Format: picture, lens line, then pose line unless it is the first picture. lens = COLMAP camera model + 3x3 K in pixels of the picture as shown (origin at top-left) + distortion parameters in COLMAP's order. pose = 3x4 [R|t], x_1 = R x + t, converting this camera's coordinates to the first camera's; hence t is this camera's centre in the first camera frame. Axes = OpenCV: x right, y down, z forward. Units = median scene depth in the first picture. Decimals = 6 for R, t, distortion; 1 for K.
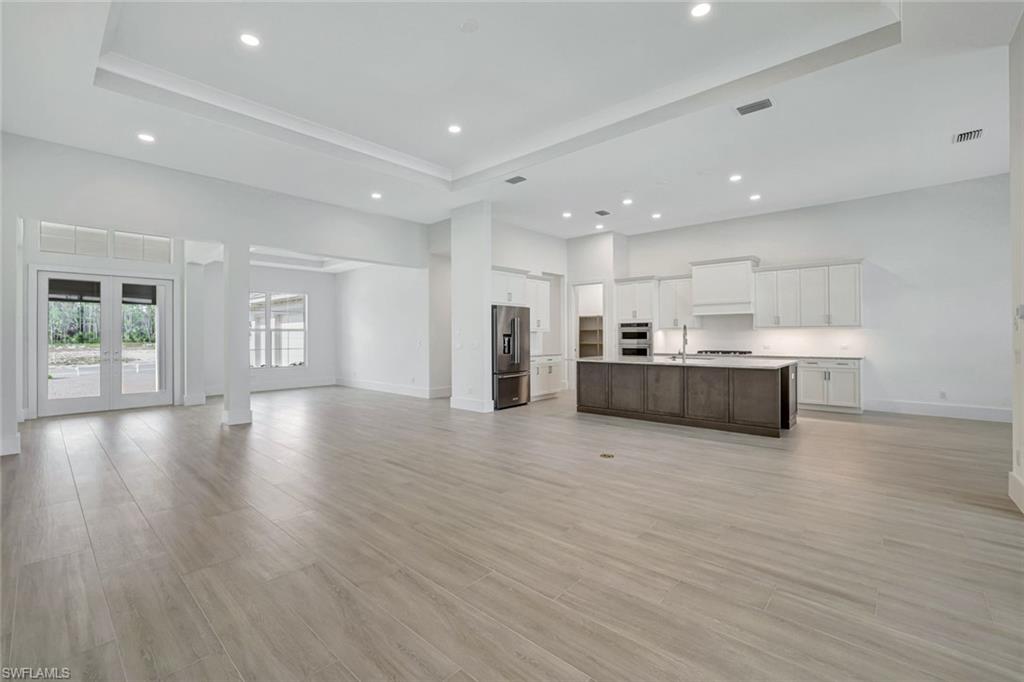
lens RADIAL K [[443.0, 0, 506.3], [0, 443.0, 334.7], [0, 0, 1]] dist [-0.045642, 0.015530]
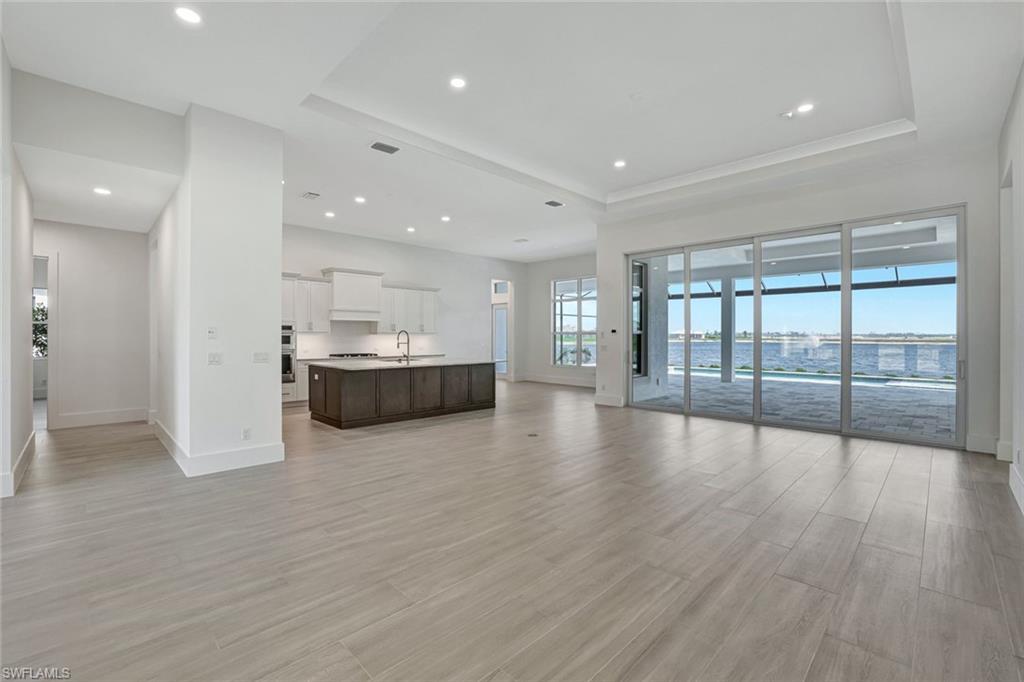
lens RADIAL K [[443.0, 0, 506.3], [0, 443.0, 334.7], [0, 0, 1]] dist [-0.045642, 0.015530]
pose [[0.086191, 0.012367, 0.996202, -0.572239], [-0.000590, 0.999923, -0.012362, 0.002224], [-0.996278, 0.000478, 0.086191, 0.533610]]
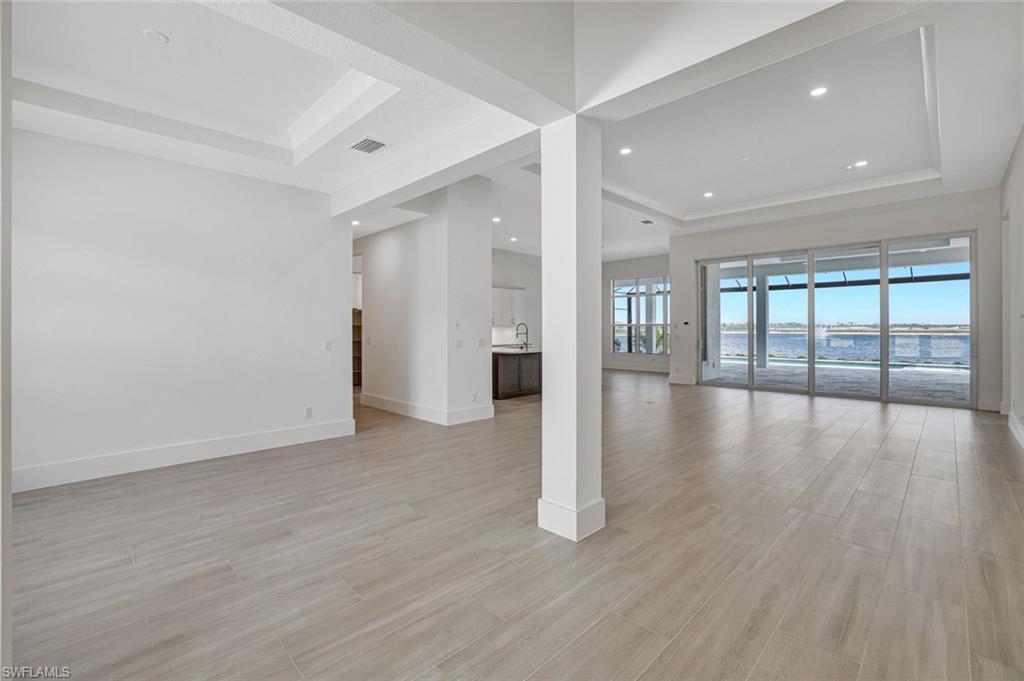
lens RADIAL K [[443.9, 0, 509.7], [0, 443.9, 325.4], [0, 0, 1]] dist [-0.036653, 0.013504]
pose [[0.084915, 0.015692, 0.996265, -0.820830], [0.003687, 0.999864, -0.016063, 0.005669], [-0.996381, 0.005038, 0.084845, 0.765794]]
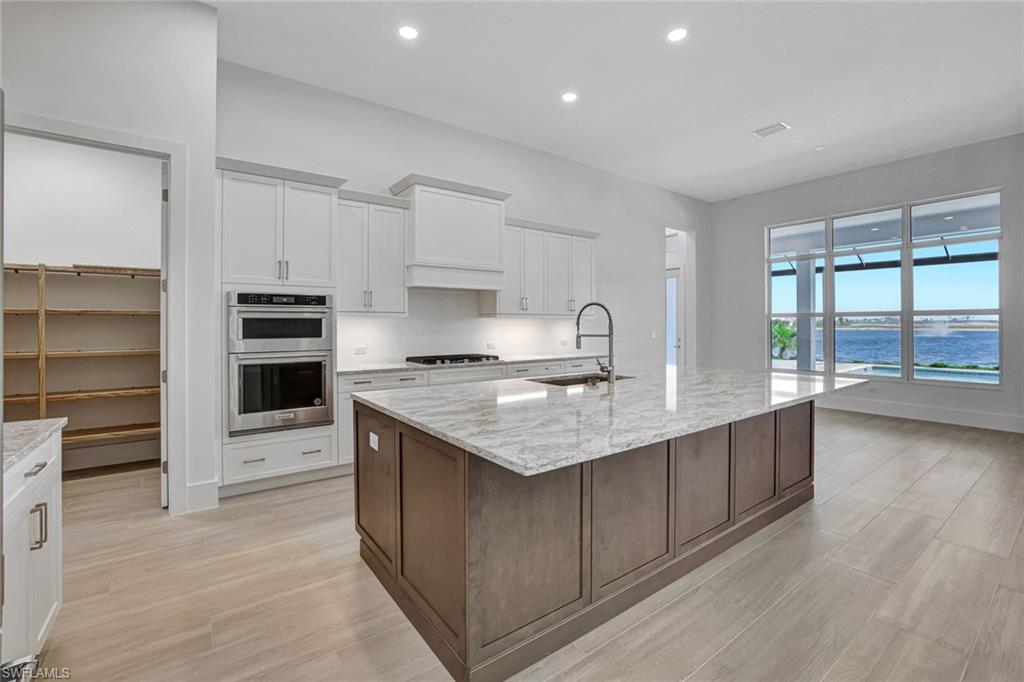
lens RADIAL K [[443.9, 0, 509.7], [0, 443.9, 325.9], [0, 0, 1]] dist [-0.036653, 0.013504]
pose [[0.229337, 0.005291, 0.973333, -0.022741], [0.002355, 0.999979, -0.005991, 0.002841], [-0.973344, 0.003666, 0.229320, 0.816760]]
